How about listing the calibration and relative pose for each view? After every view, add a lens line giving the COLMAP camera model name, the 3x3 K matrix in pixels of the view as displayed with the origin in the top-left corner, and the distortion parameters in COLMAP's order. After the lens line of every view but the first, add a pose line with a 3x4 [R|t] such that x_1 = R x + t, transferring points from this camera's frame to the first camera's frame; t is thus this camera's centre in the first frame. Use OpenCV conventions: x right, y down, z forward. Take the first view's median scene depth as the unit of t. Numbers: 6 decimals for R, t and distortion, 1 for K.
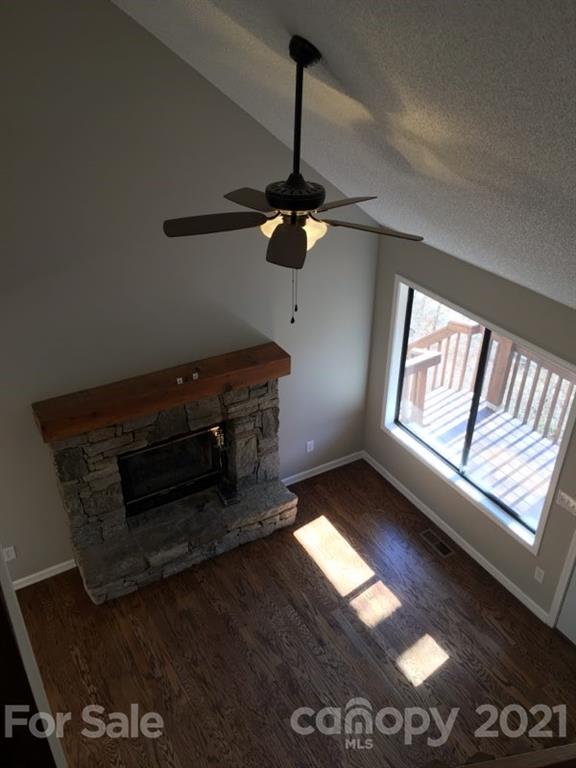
lens RADIAL K [[650.3, 0, 288.0], [0, 650.3, 384.0], [0, 0, 1]] dist [0.084157, -0.119822]
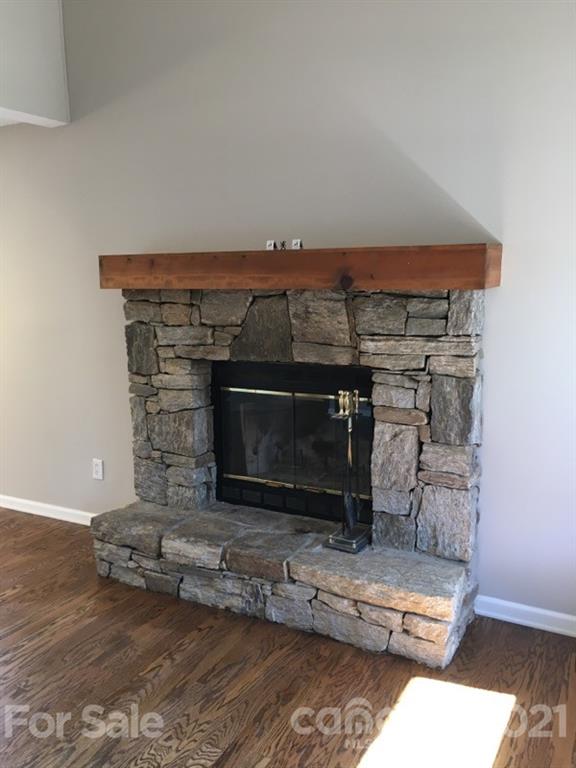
lens RADIAL K [[650.3, 0, 288.0], [0, 650.3, 384.0], [0, 0, 1]] dist [0.084157, -0.119822]
pose [[0.508324, 0.122318, -0.852435, 0.326084], [-0.432585, 0.892181, -0.129938, 0.159911], [0.744632, 0.434801, 0.506430, 0.685116]]
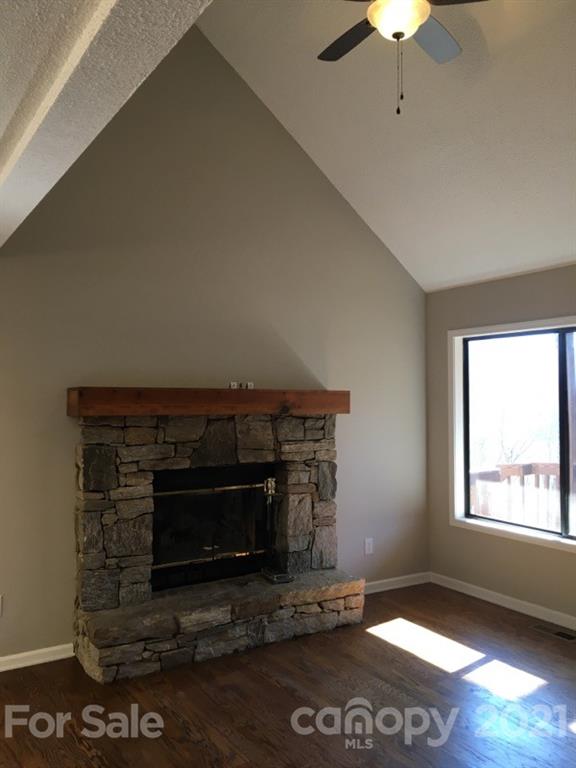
lens RADIAL K [[650.3, 0, 288.0], [0, 650.3, 384.0], [0, 0, 1]] dist [0.084157, -0.119822]
pose [[0.999600, -0.007917, 0.027144, -0.103632], [0.021344, 0.840909, -0.540755, 0.426972], [-0.018545, 0.541119, 0.840742, 0.222246]]
